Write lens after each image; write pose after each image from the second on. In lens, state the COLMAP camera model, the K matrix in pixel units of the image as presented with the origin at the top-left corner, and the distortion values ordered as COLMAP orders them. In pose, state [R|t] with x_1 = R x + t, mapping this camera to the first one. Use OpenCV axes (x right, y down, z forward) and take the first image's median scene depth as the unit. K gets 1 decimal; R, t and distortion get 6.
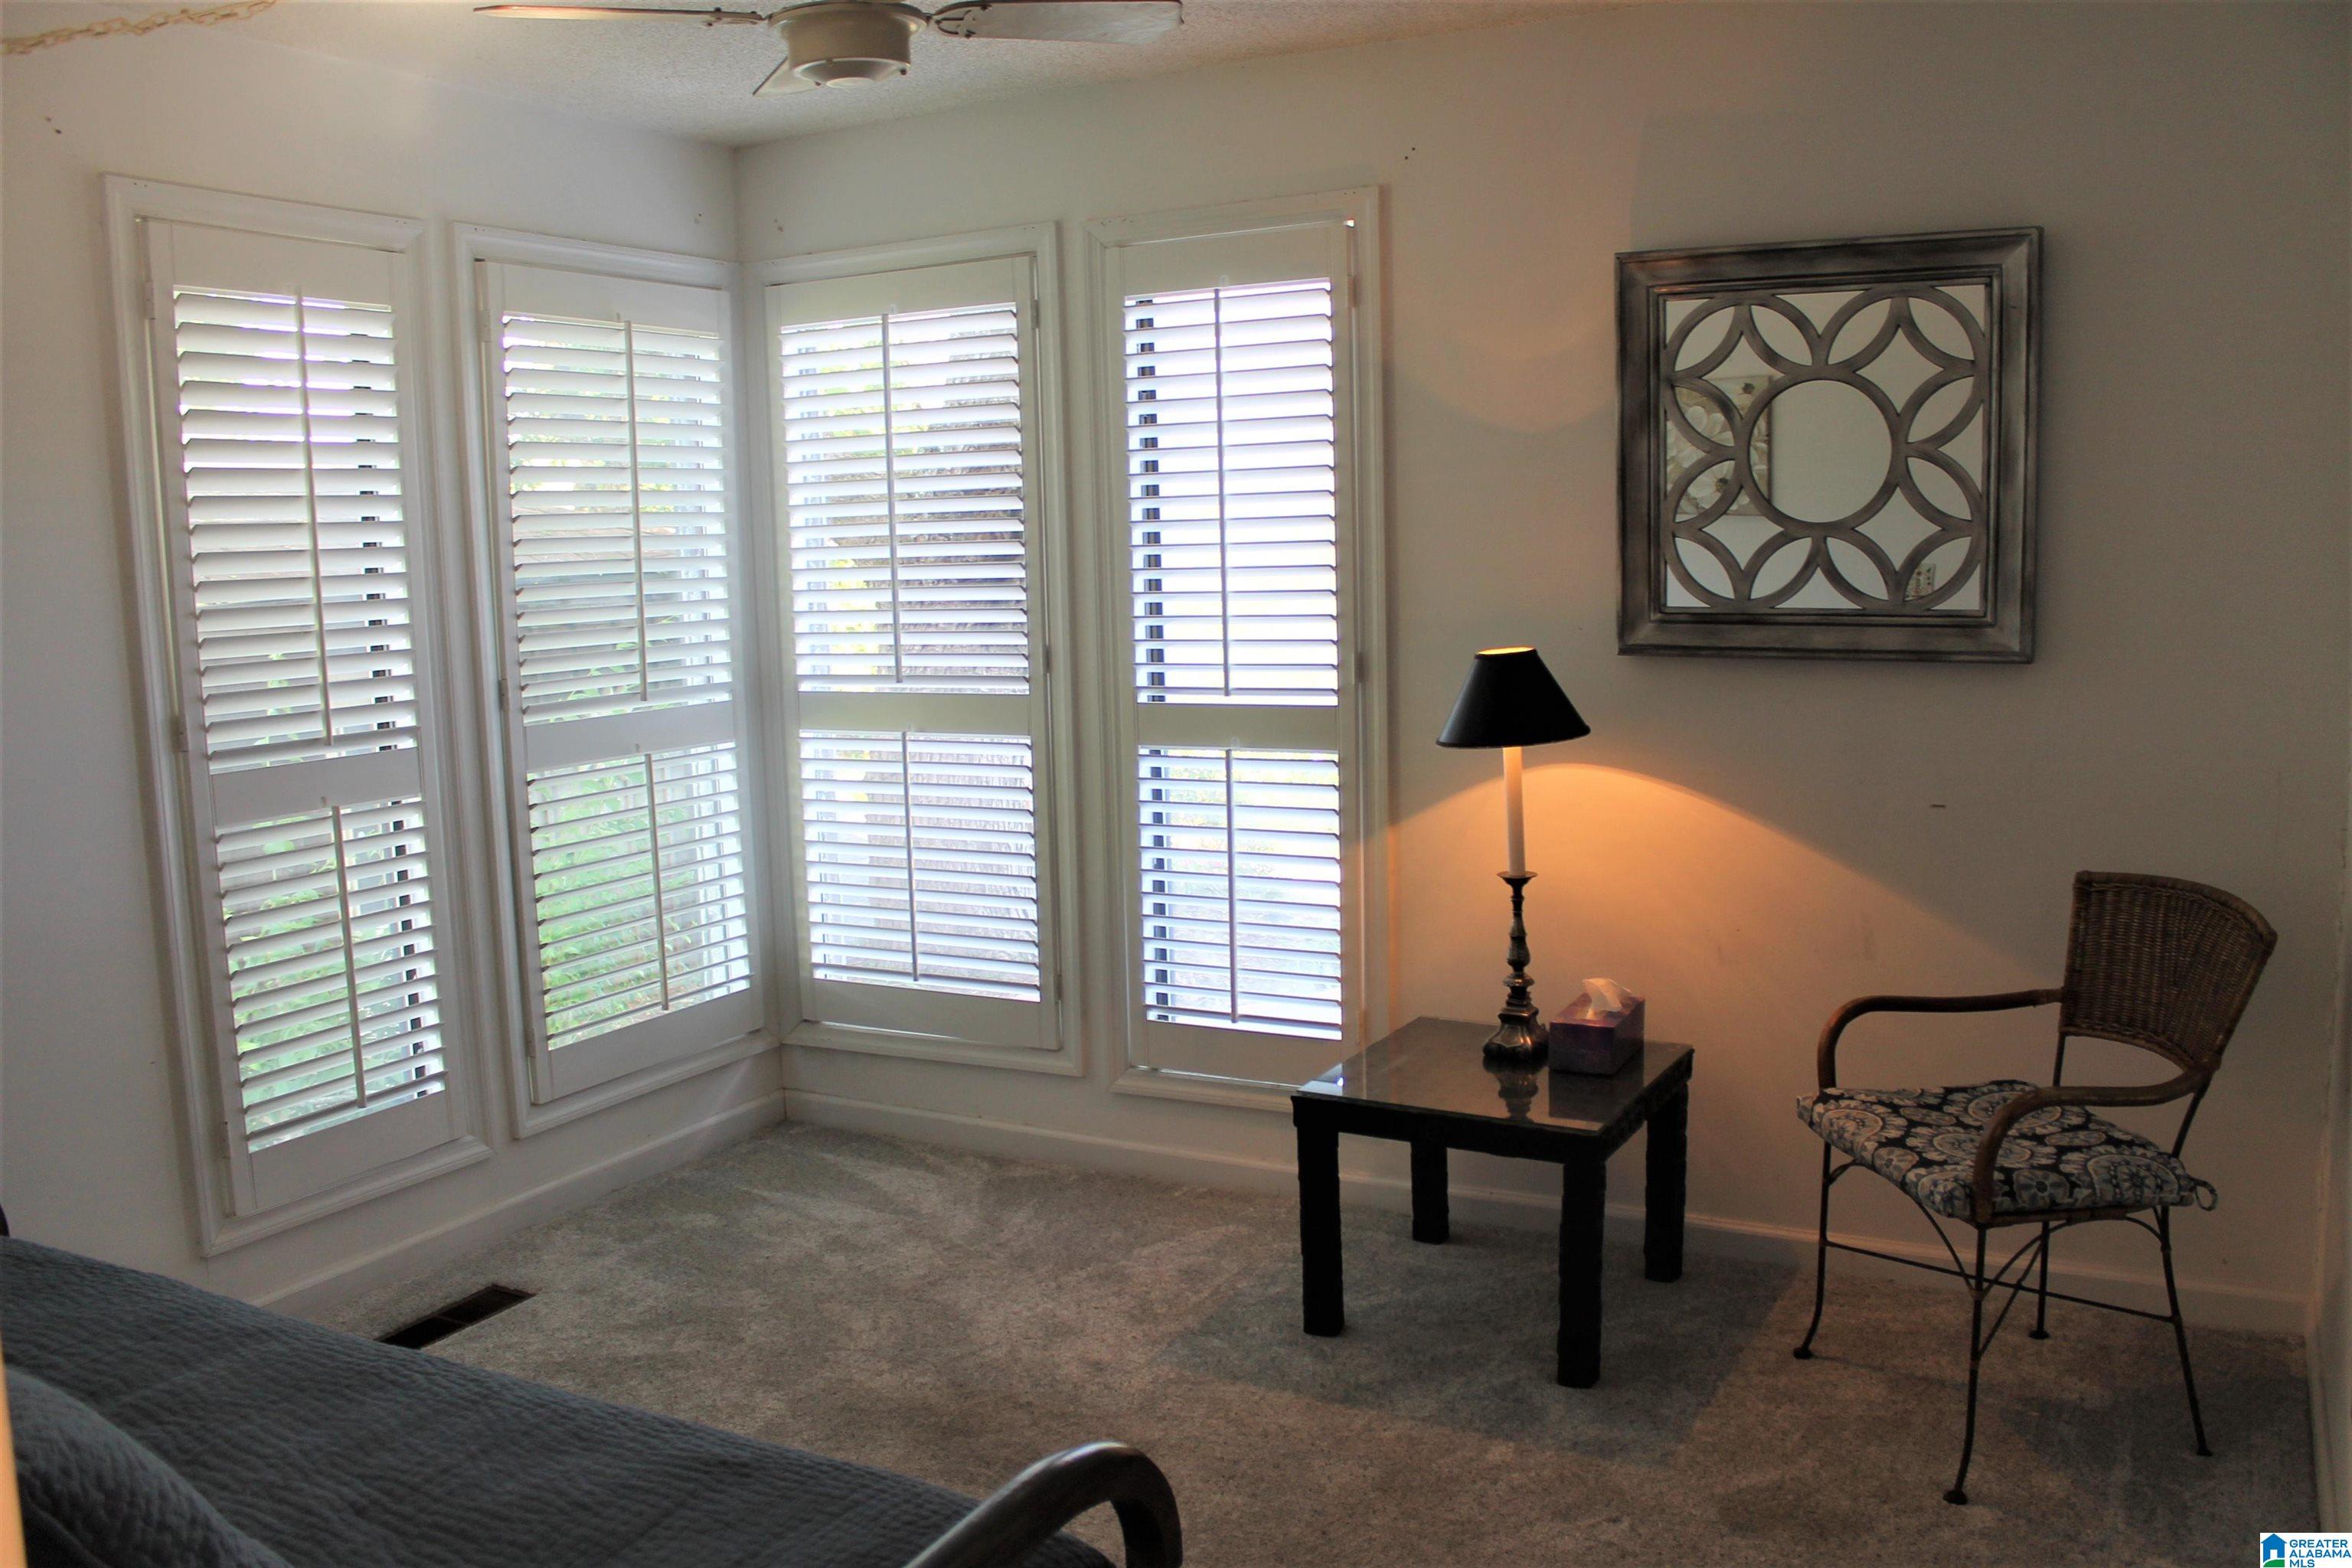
lens RADIAL K [[1924.6, 0, 1176.0], [0, 1924.6, 784.0], [0, 0, 1]] dist [-0.167609, 0.149092]
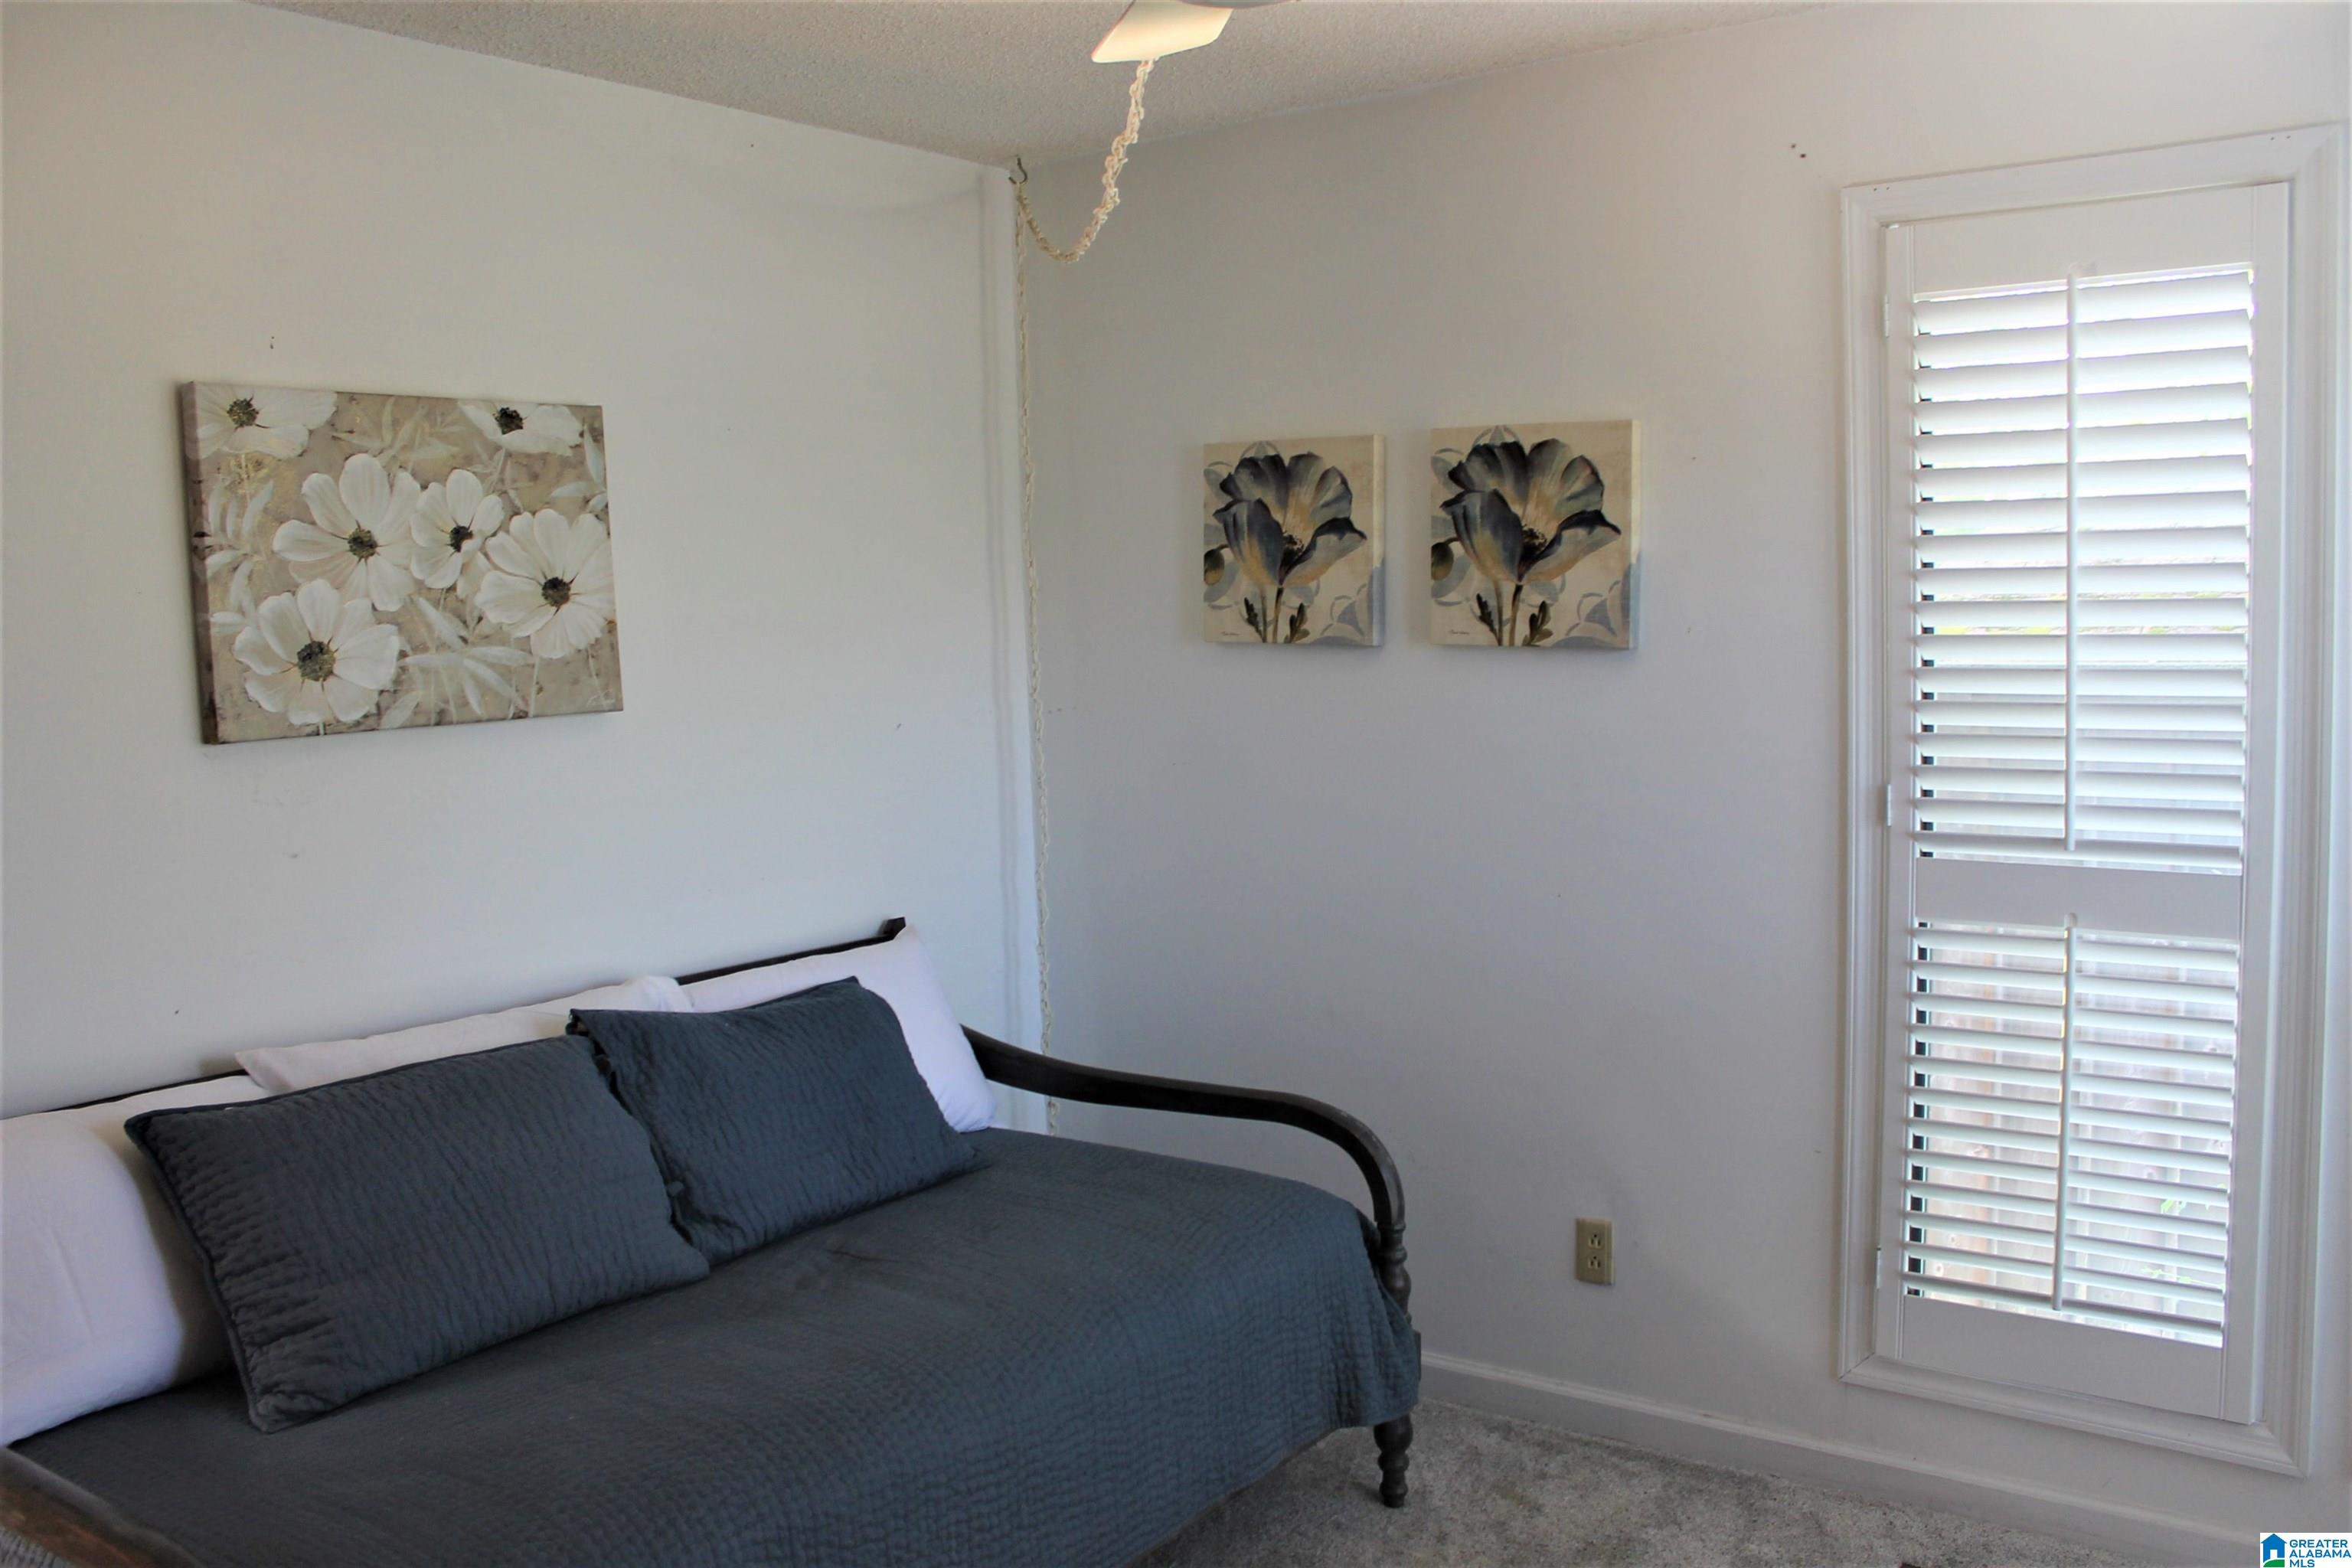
lens RADIAL K [[1924.6, 0, 1176.0], [0, 1924.6, 784.0], [0, 0, 1]] dist [-0.167609, 0.149092]
pose [[-0.131706, 0.127839, -0.983011, 0.375747], [-0.094697, 0.985492, 0.140849, -0.127372], [0.986755, 0.111639, -0.117689, 0.748641]]
